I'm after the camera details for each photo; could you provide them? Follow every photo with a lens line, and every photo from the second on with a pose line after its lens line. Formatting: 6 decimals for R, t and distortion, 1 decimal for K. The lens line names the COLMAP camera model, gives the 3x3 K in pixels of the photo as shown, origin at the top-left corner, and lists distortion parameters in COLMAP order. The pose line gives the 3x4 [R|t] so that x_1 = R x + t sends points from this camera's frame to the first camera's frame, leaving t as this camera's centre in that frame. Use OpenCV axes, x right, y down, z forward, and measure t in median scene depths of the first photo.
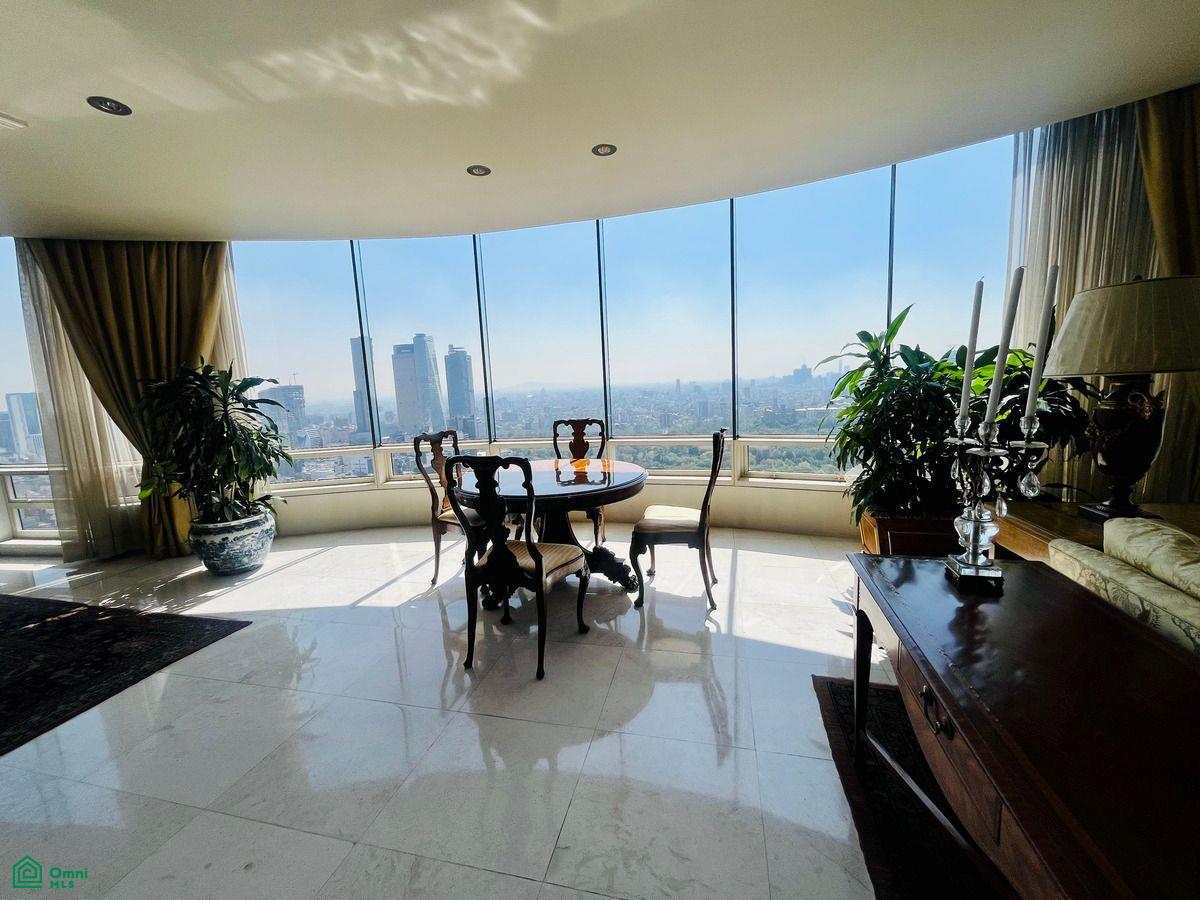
lens RADIAL K [[482.1, 0, 600.3], [0, 482.1, 448.3], [0, 0, 1]] dist [-0.003943, -0.000316]
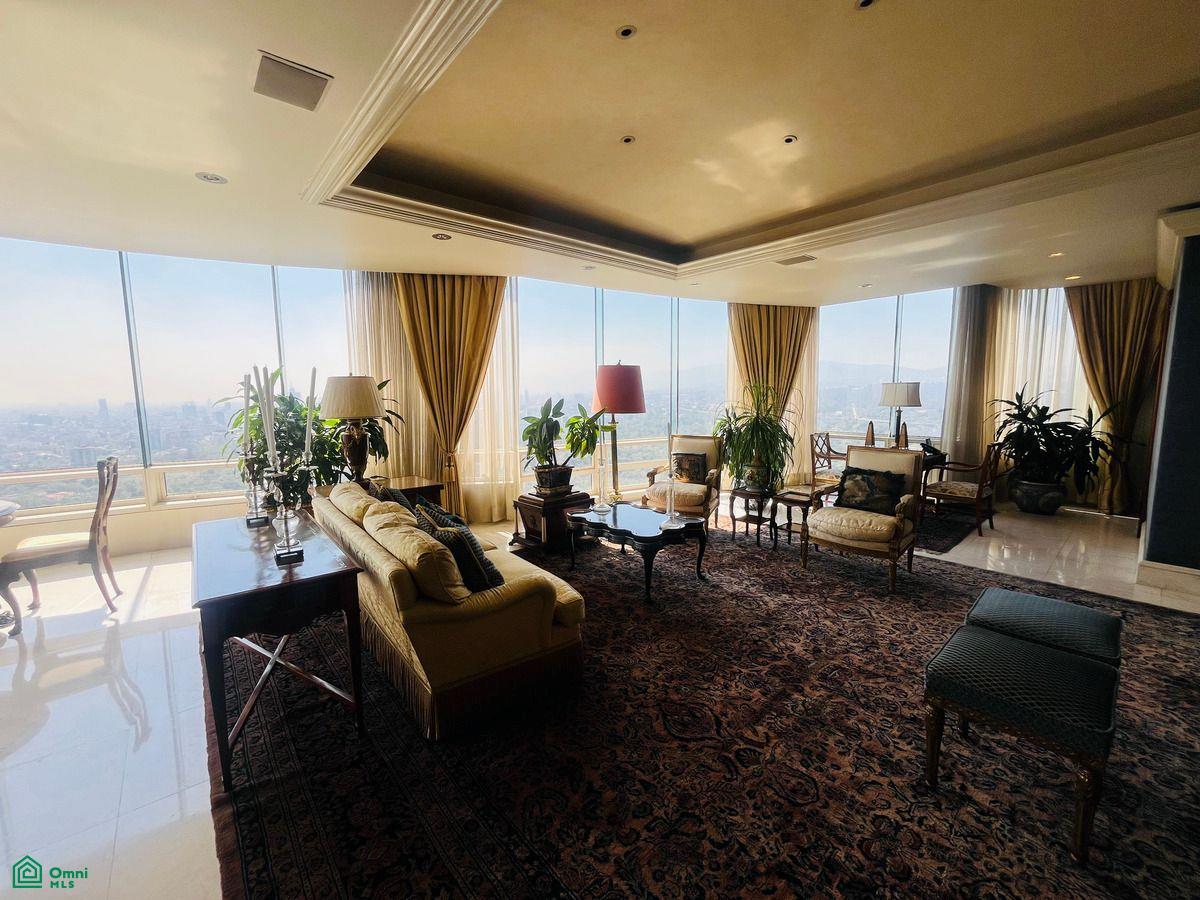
lens RADIAL K [[482.1, 0, 602.4], [0, 482.1, 449.0], [0, 0, 1]] dist [-0.003943, -0.000316]
pose [[0.573269, -0.054802, 0.817533, -0.014276], [0.095094, 0.995468, 0.000048, 0.049184], [-0.813831, 0.077715, 0.575882, -0.616331]]
